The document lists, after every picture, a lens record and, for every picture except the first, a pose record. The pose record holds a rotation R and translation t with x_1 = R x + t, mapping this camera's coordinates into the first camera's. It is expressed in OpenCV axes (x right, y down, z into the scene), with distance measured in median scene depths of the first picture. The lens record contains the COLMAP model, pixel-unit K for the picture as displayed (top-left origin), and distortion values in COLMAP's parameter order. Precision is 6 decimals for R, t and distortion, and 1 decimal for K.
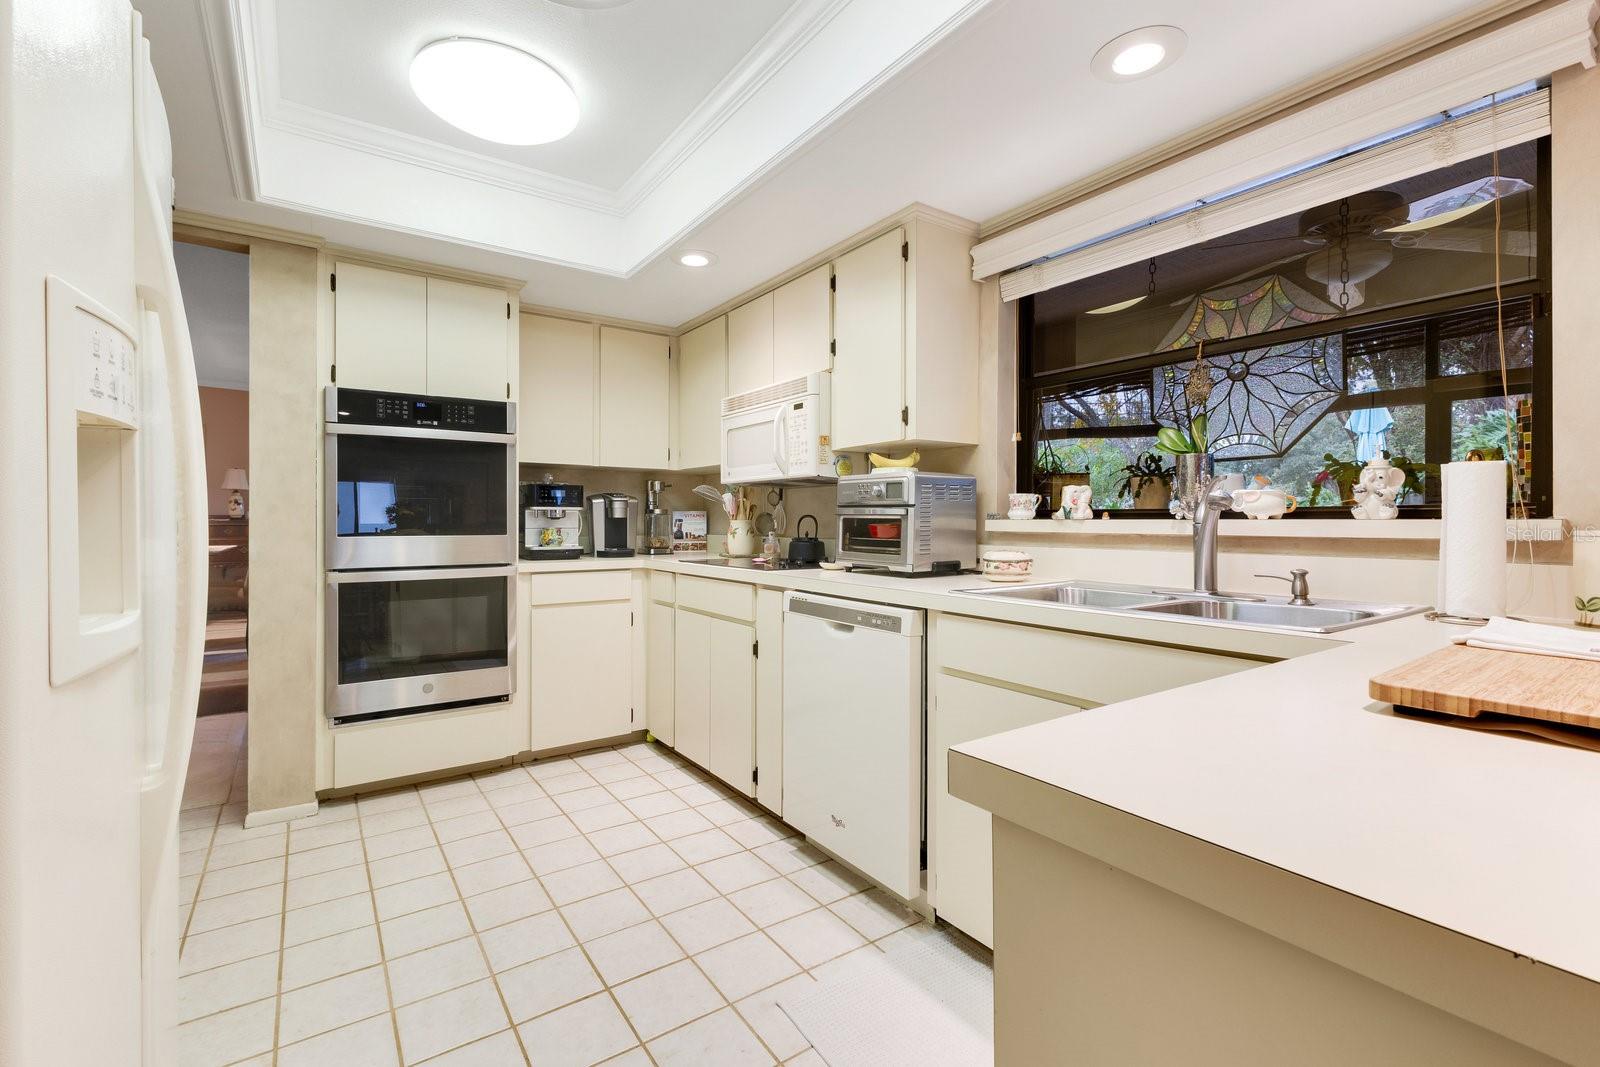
lens RADIAL K [[704.0, 0, 806.3], [0, 704.0, 517.6], [0, 0, 1]] dist [0.006967, -0.001875]
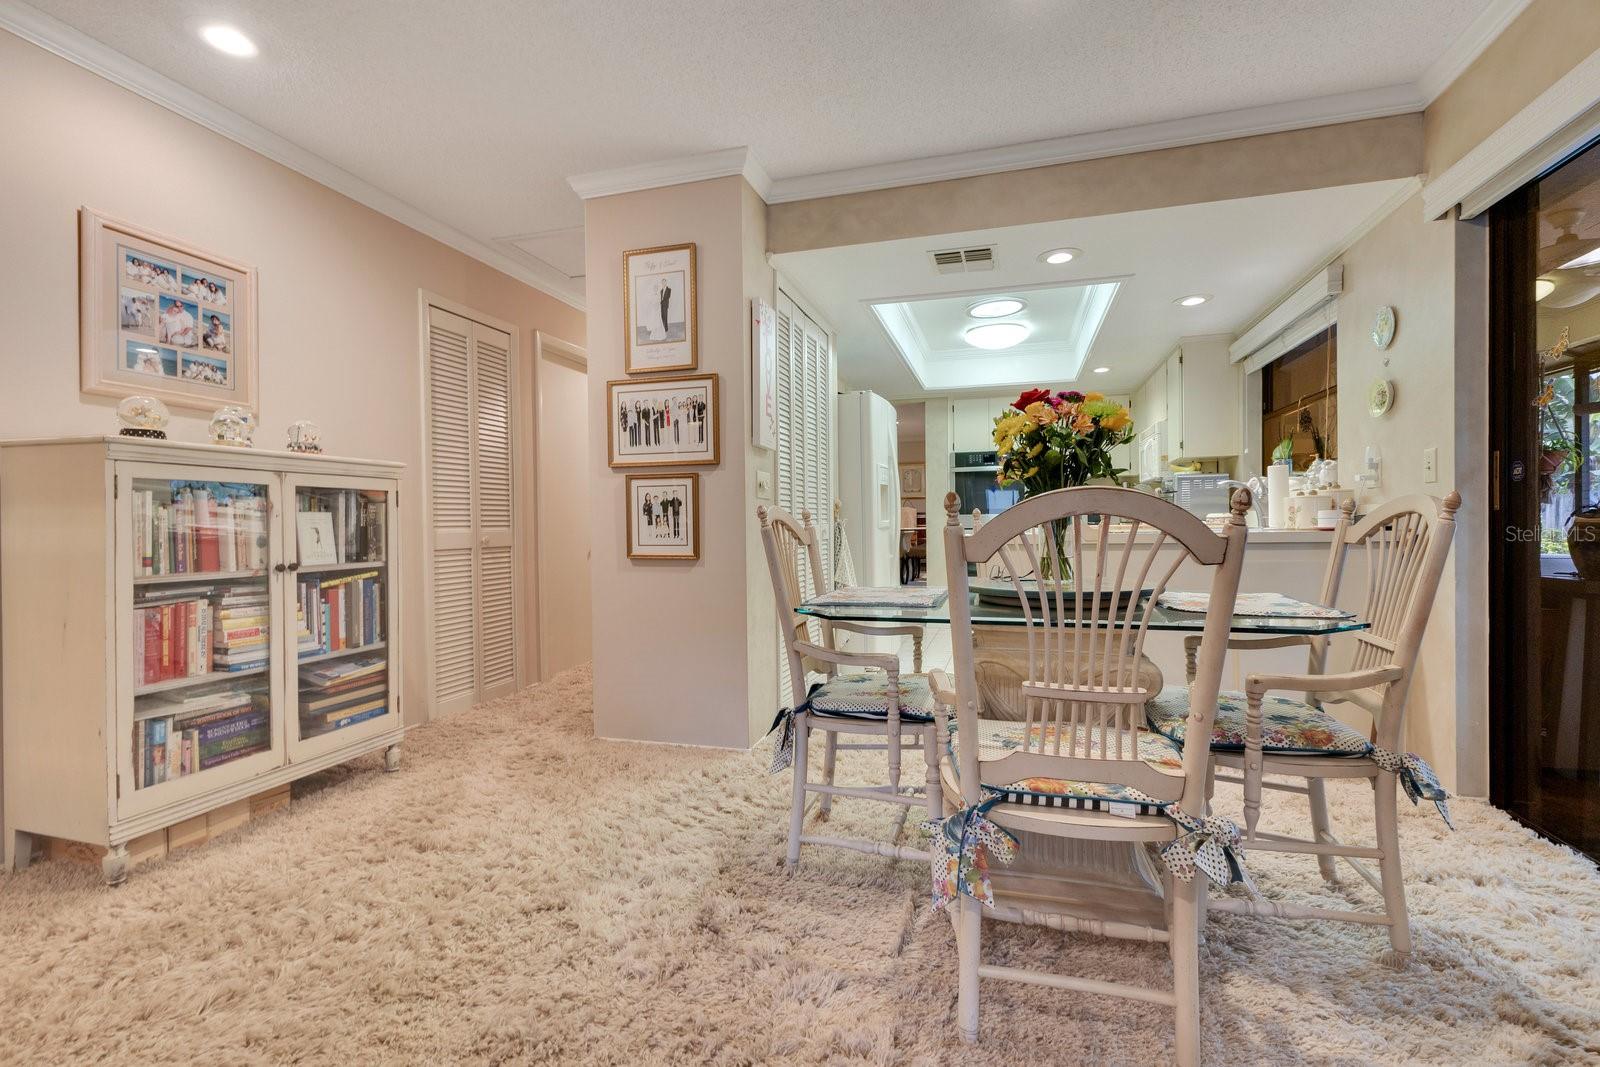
lens RADIAL K [[704.0, 0, 814.7], [0, 704.0, 530.6], [0, 0, 1]] dist [0.006967, -0.001875]
pose [[0.633771, 0.000411, -0.773521, 0.965908], [0.014697, 0.999813, 0.012573, 0.049188], [0.773381, -0.019337, 0.633647, -0.974335]]
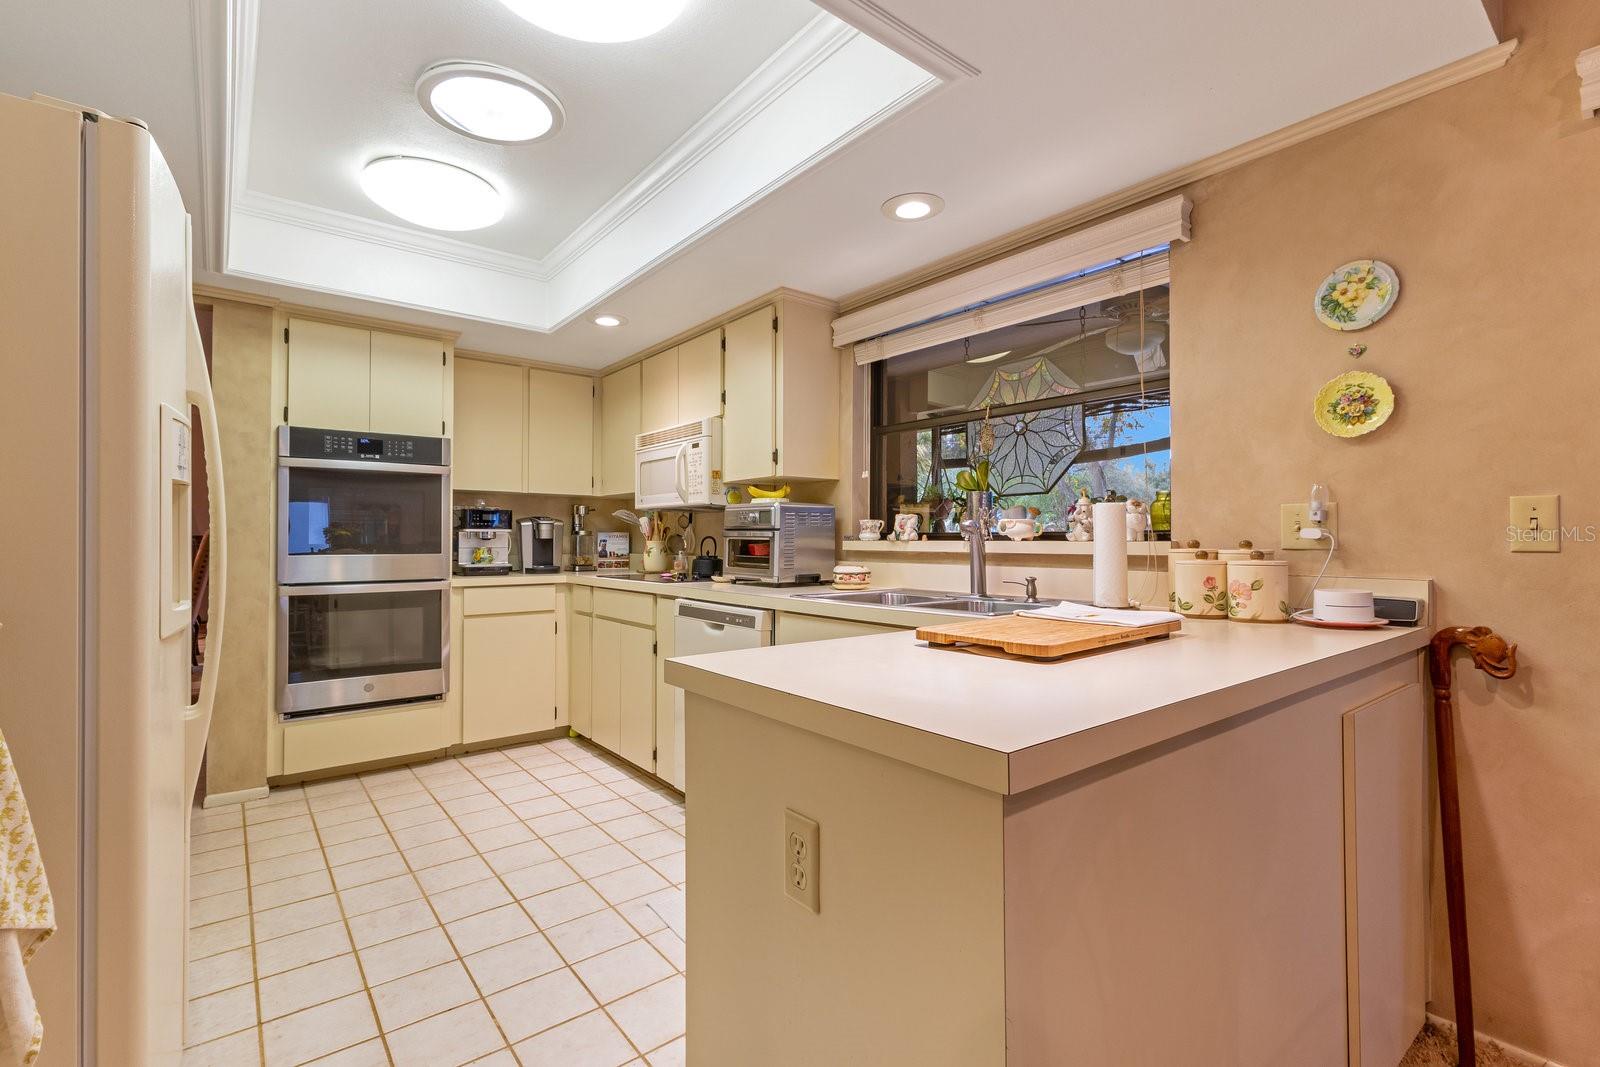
lens RADIAL K [[702.5, 0, 813.4], [0, 702.5, 528.3], [0, 0, 1]] dist [0.002417, -0.000661]
pose [[0.996744, 0.000995, 0.080629, 0.103484], [-0.000012, 0.999926, -0.012183, -0.003577], [-0.080635, 0.012143, 0.996670, -0.227059]]
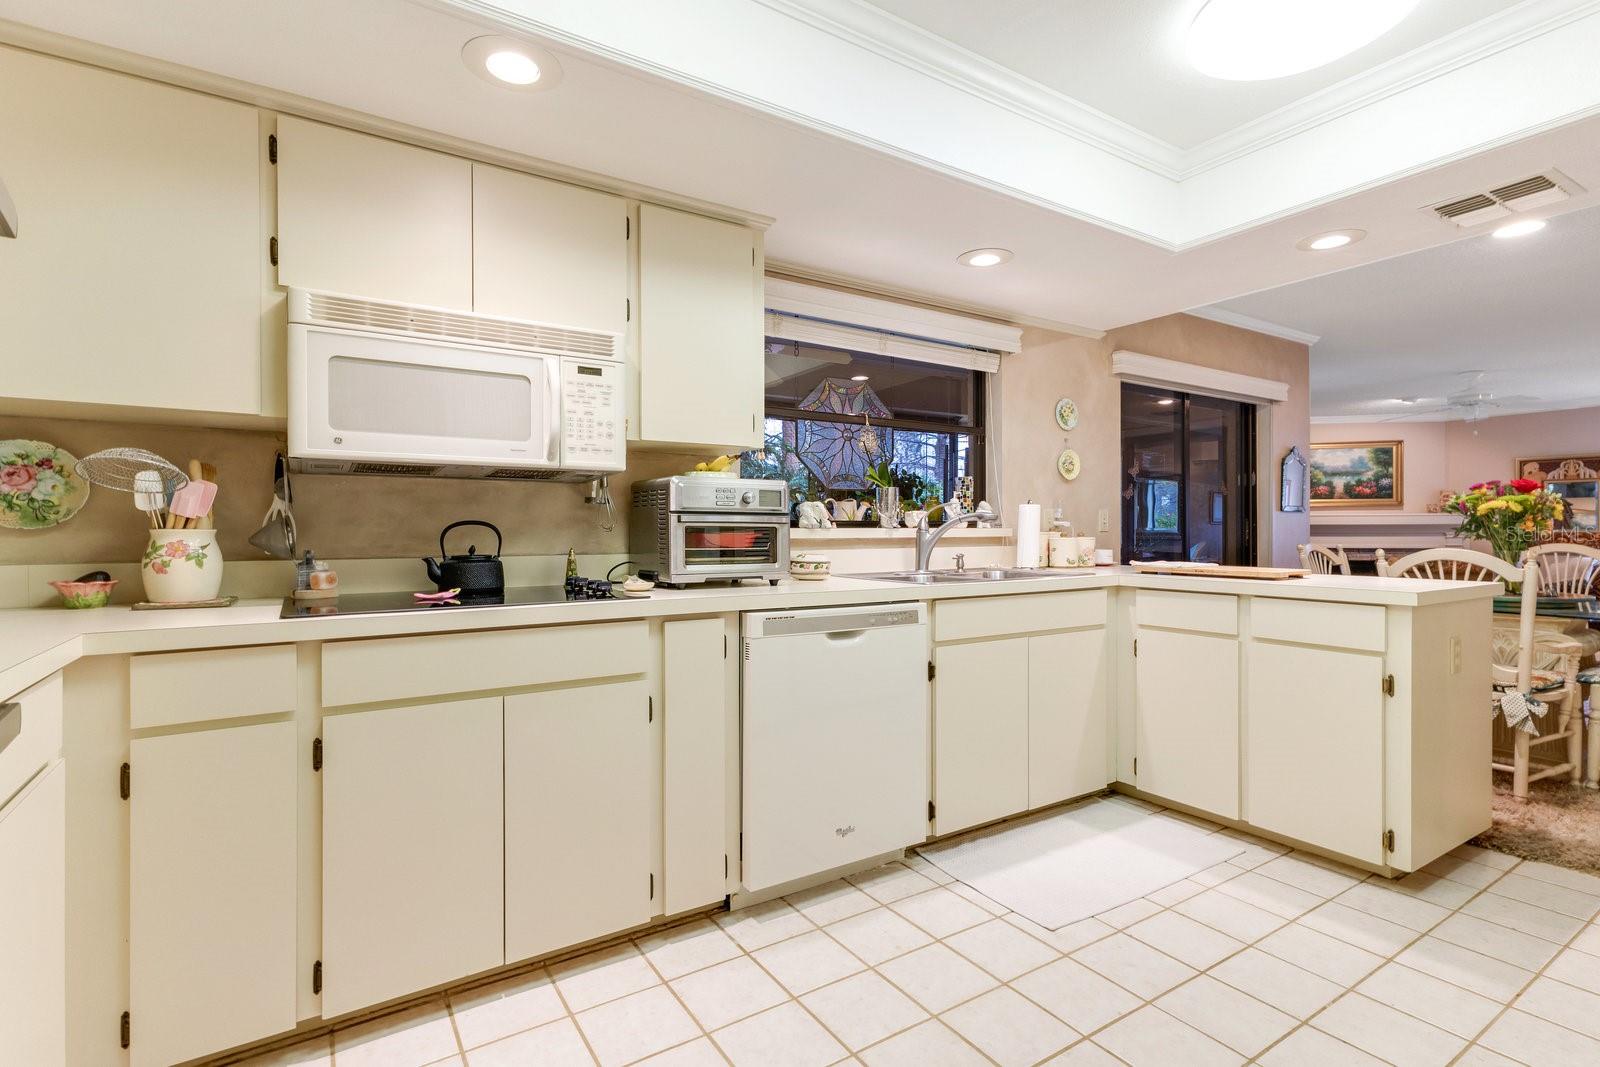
lens RADIAL K [[657.9, 0, 803.7], [0, 657.9, 521.9], [0, 0, 1]] dist [0.001125, 0.000229]
pose [[0.109150, 0.010373, 0.993971, -0.746838], [-0.002015, 0.999946, -0.010214, 0.003882], [-0.994023, -0.000888, 0.109165, 0.803559]]
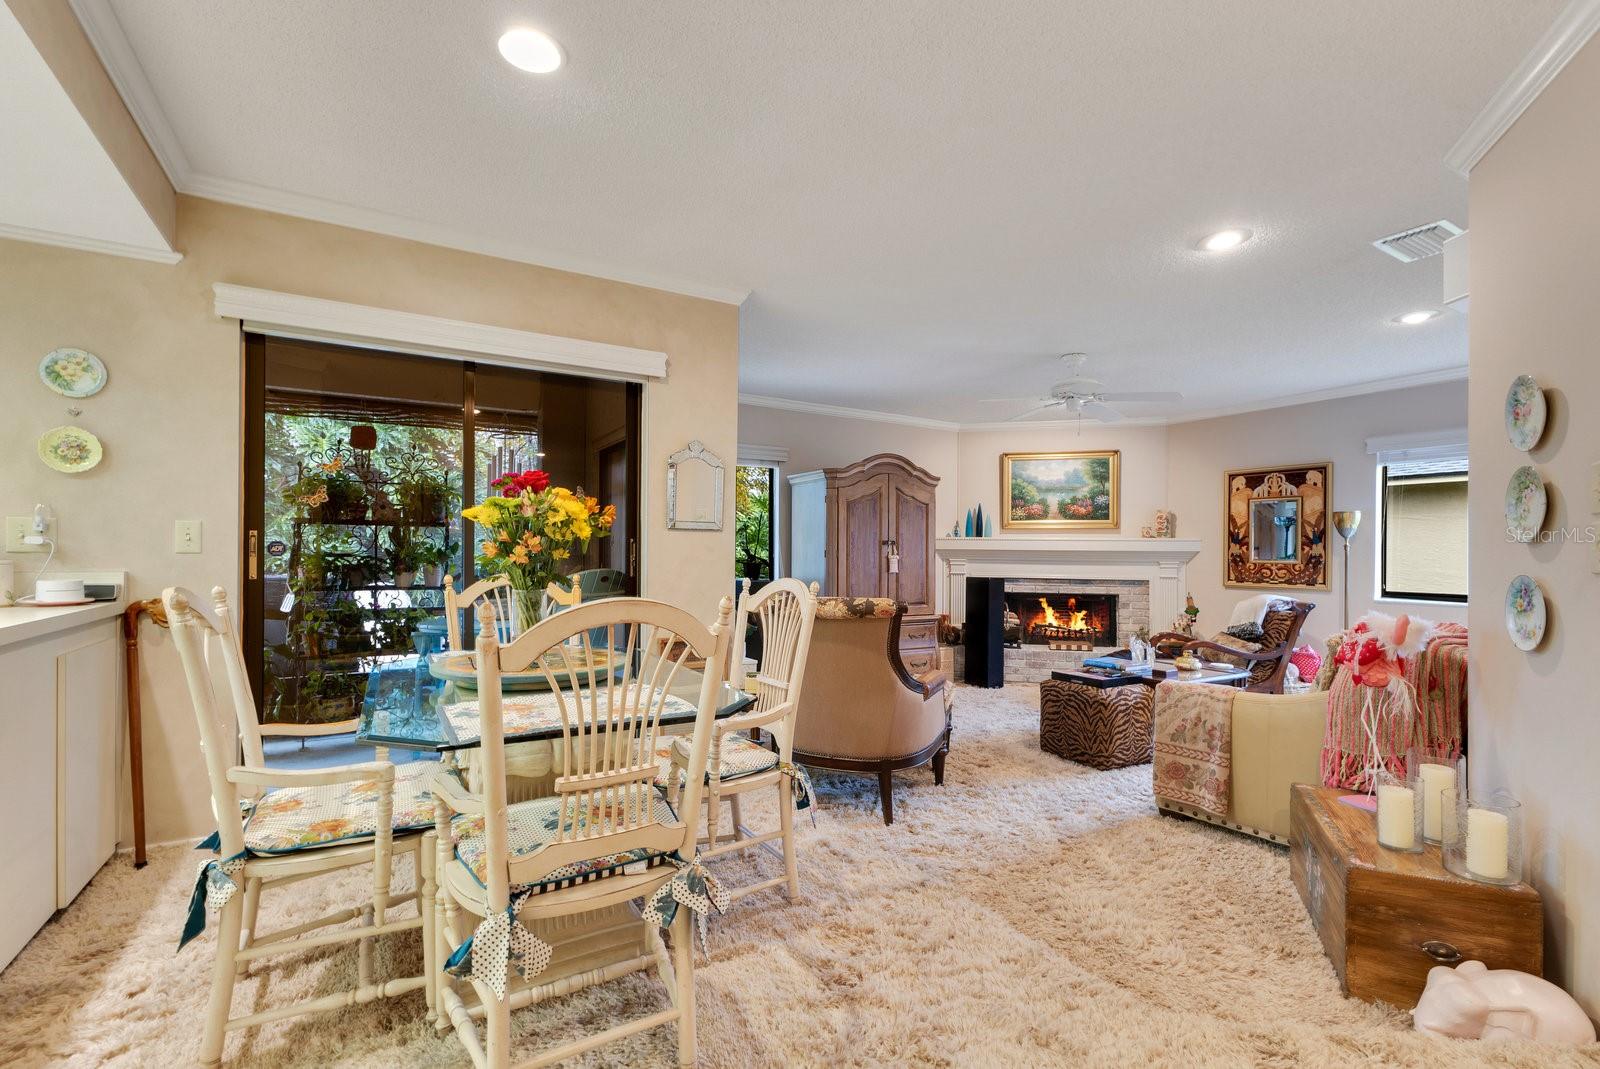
lens RADIAL K [[704.0, 0, 805.3], [0, 704.0, 555.6], [0, 0, 1]] dist [0.006967, -0.001875]
pose [[0.076852, -0.003765, 0.997035, -0.210656], [-0.010501, 0.999934, 0.004586, -0.001493], [-0.996987, -0.010822, 0.076807, -0.670797]]
